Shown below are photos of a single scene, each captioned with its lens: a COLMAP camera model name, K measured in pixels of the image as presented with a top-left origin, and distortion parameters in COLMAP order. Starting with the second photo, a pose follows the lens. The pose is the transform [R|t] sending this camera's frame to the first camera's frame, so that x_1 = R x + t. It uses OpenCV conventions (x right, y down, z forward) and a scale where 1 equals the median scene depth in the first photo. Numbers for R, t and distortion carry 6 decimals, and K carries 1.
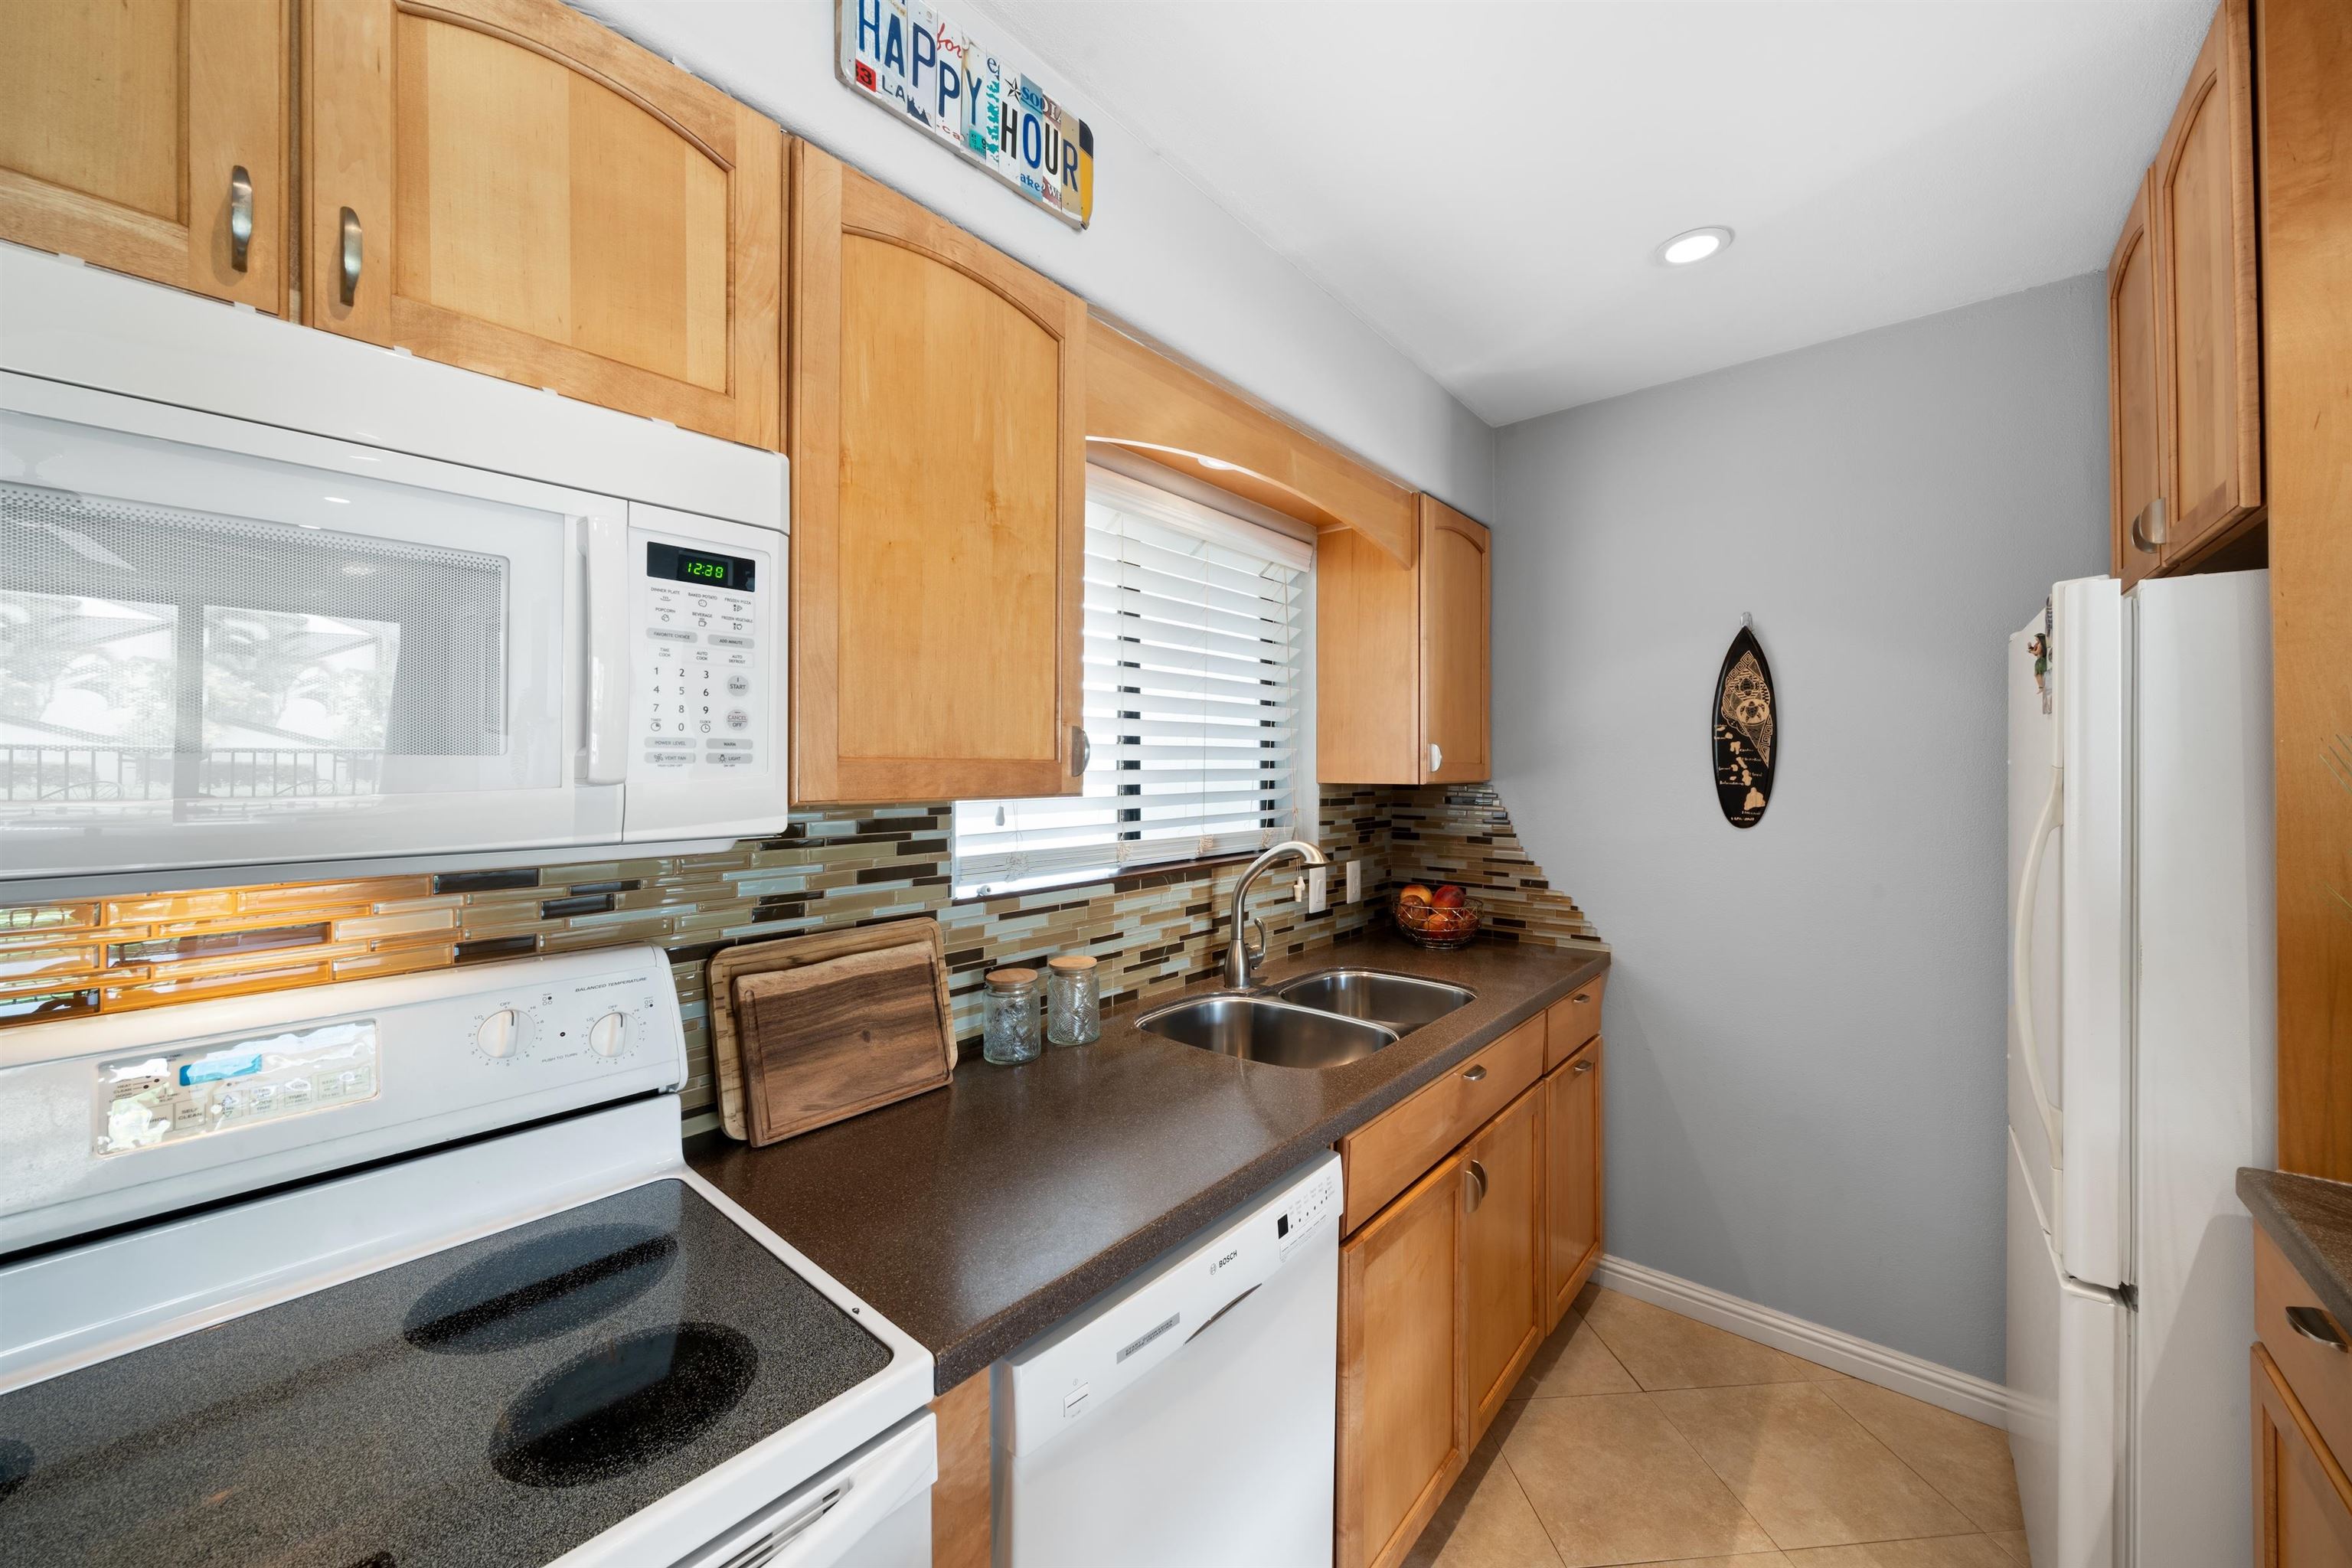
lens RADIAL K [[858.2, 0, 1192.6], [0, 858.2, 765.6], [0, 0, 1]] dist [-0.002458, -0.000144]
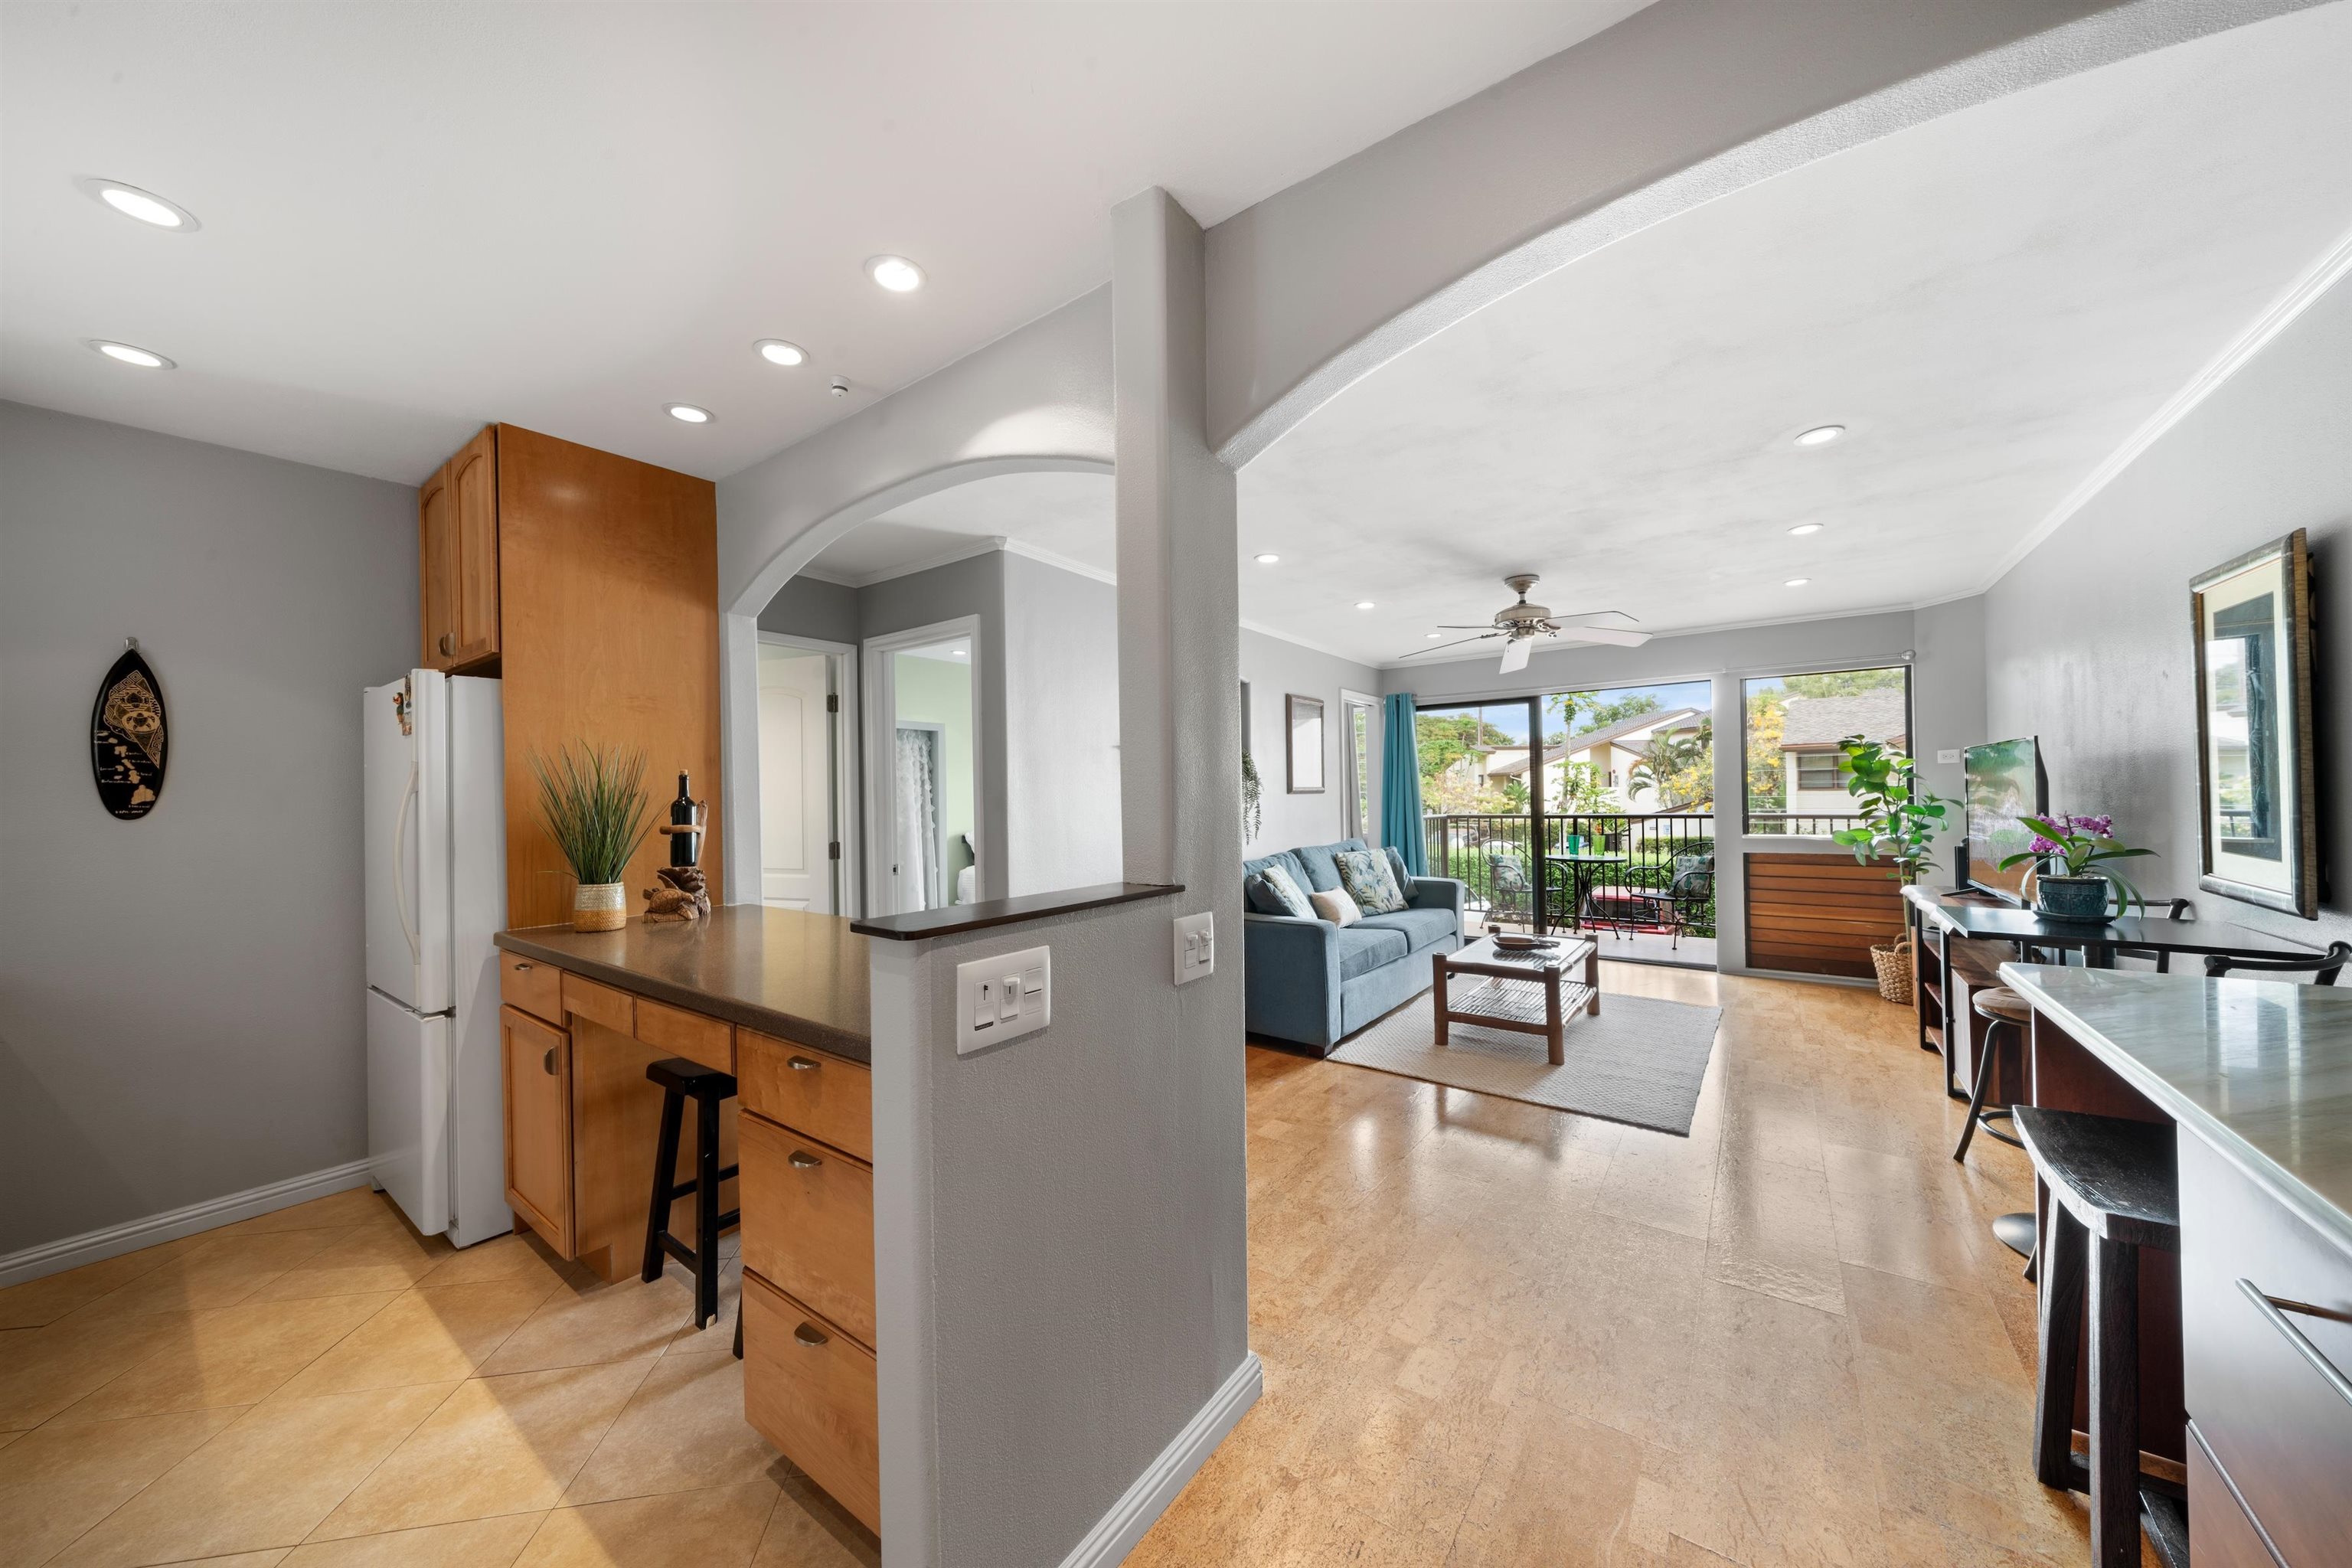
lens RADIAL K [[800.3, 0, 1186.0], [0, 800.3, 792.4], [0, 0, 1]] dist [-0.004253, 0.000084]
pose [[-0.064545, 0.002226, 0.997912, -0.745292], [0.011677, 0.999931, -0.001475, 0.074478], [-0.997846, 0.011557, -0.064567, -0.520303]]
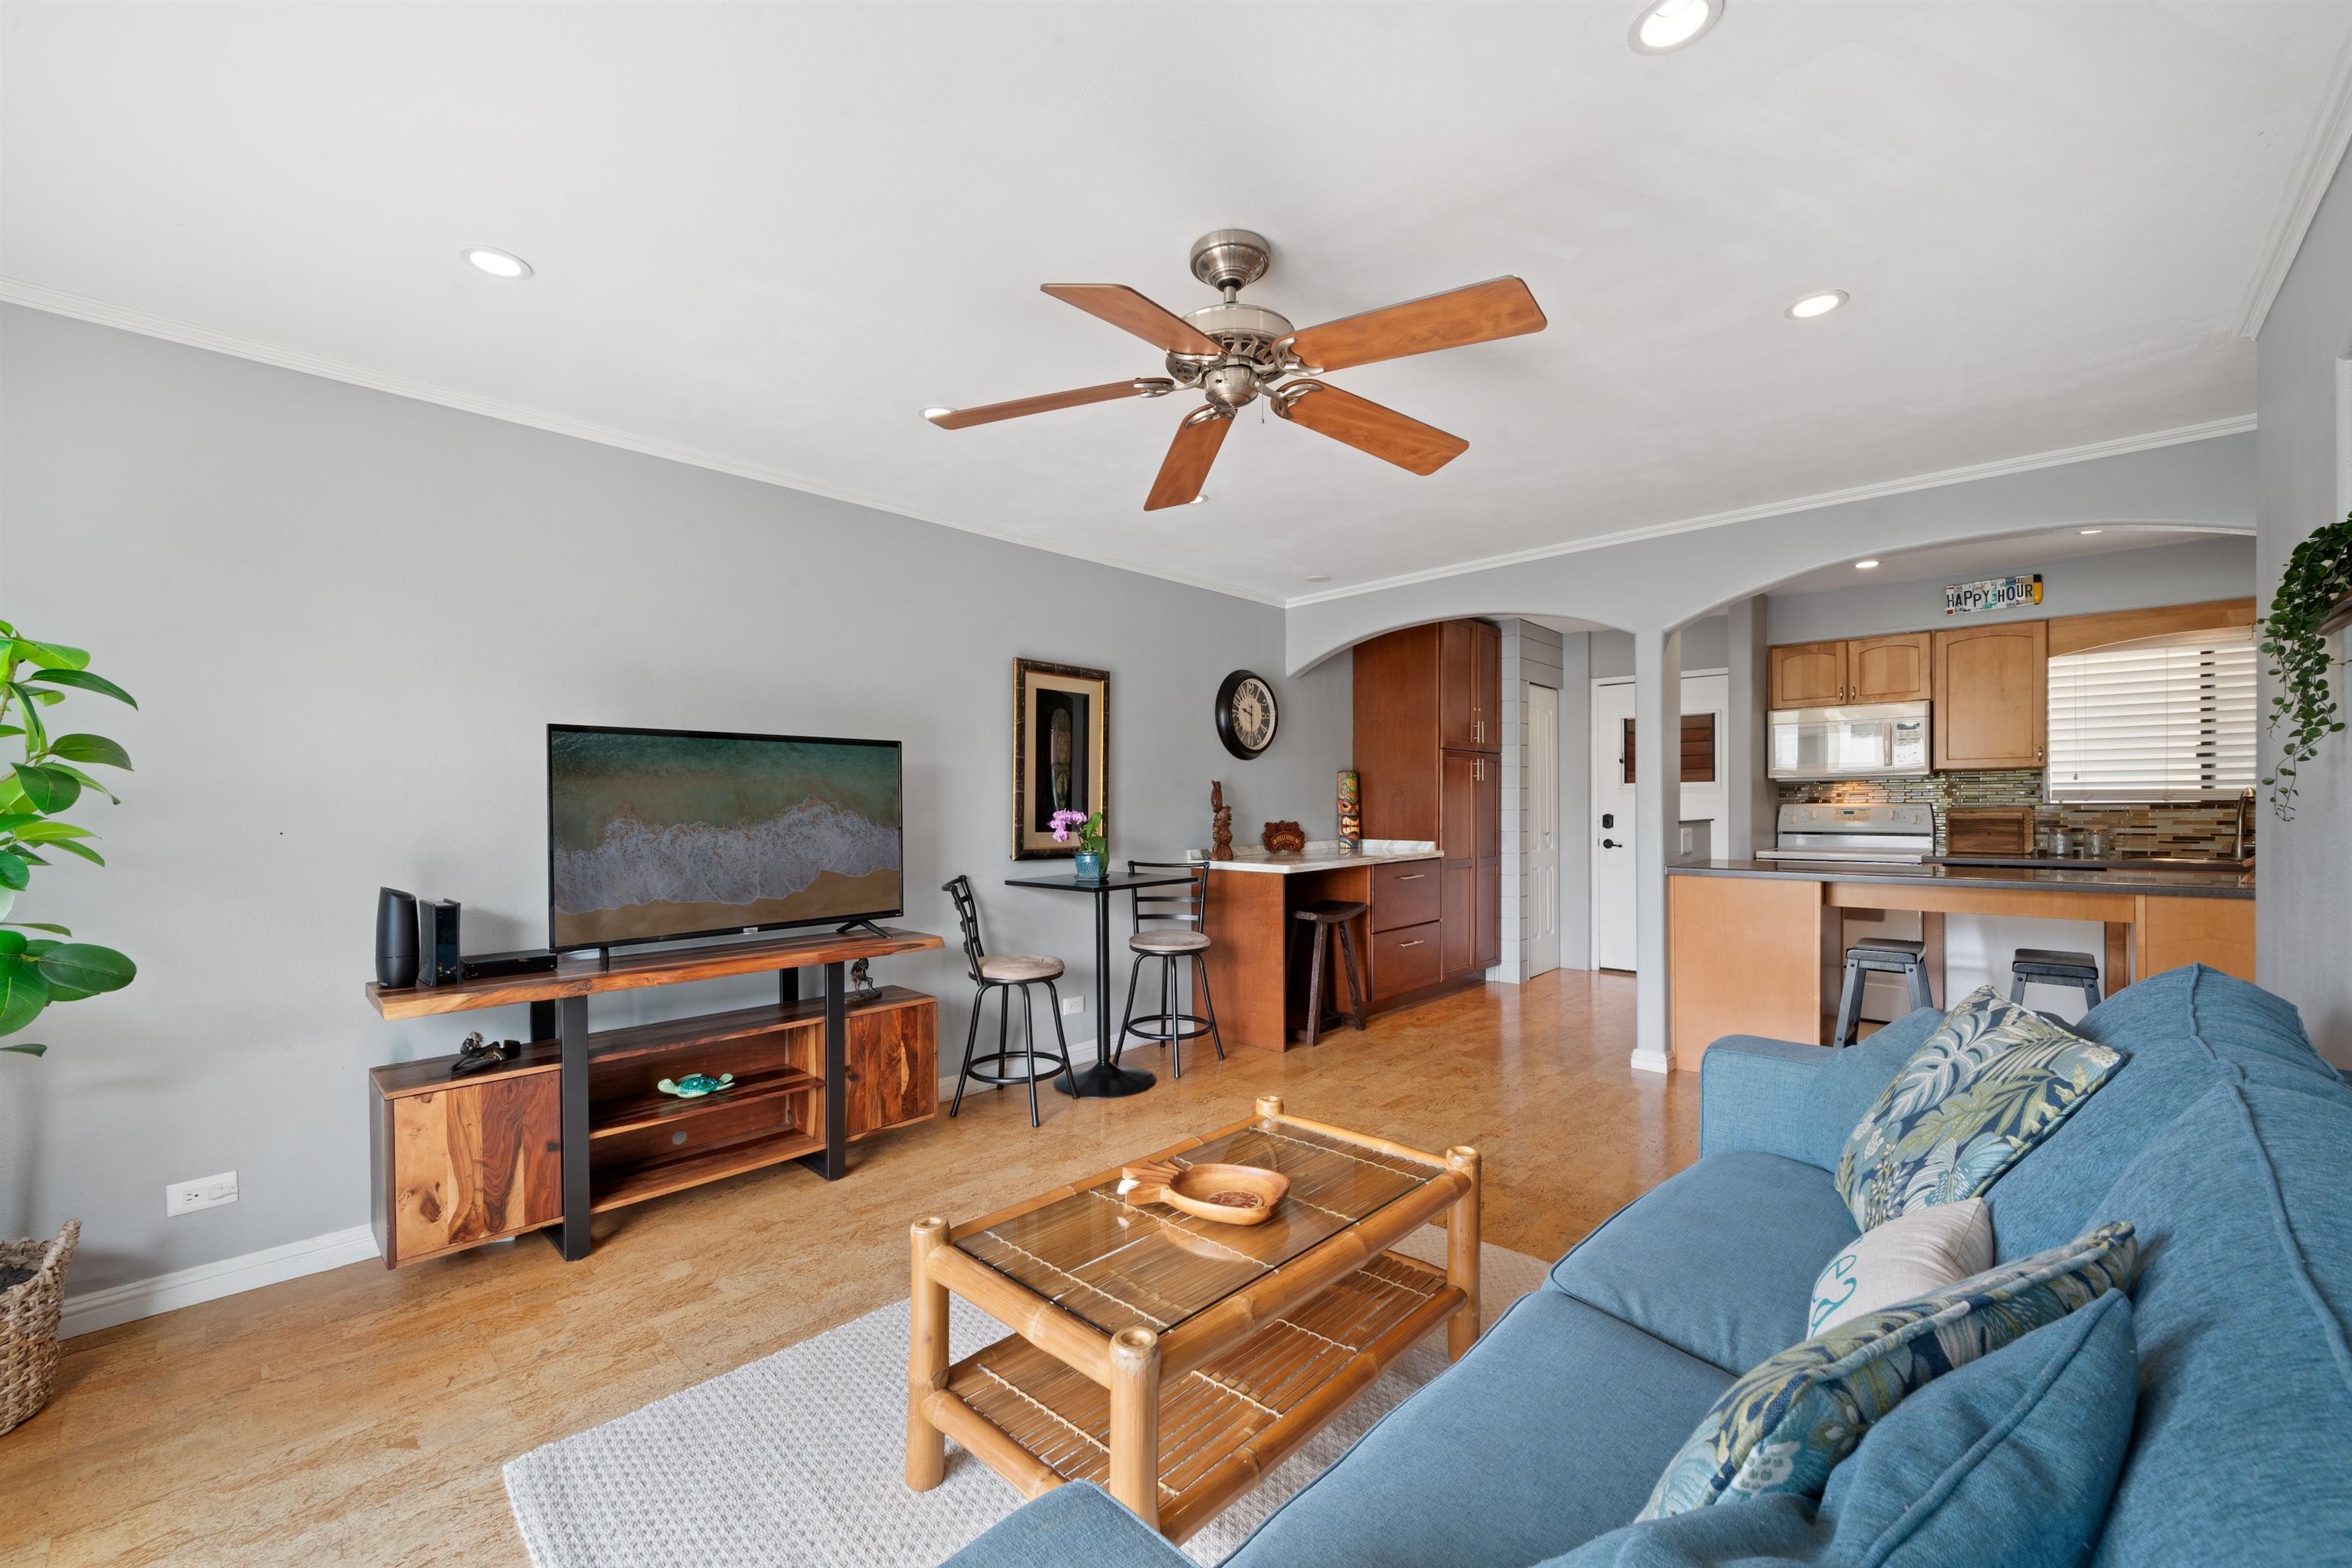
lens RADIAL K [[937.7, 0, 1176.1], [0, 937.7, 814.0], [0, 0, 1]] dist [-0.002374, -0.000228]
pose [[-0.064217, 0.010294, -0.997883, 3.157242], [0.011733, 0.999885, 0.009560, 0.121705], [0.997867, -0.011094, -0.064330, -1.827737]]
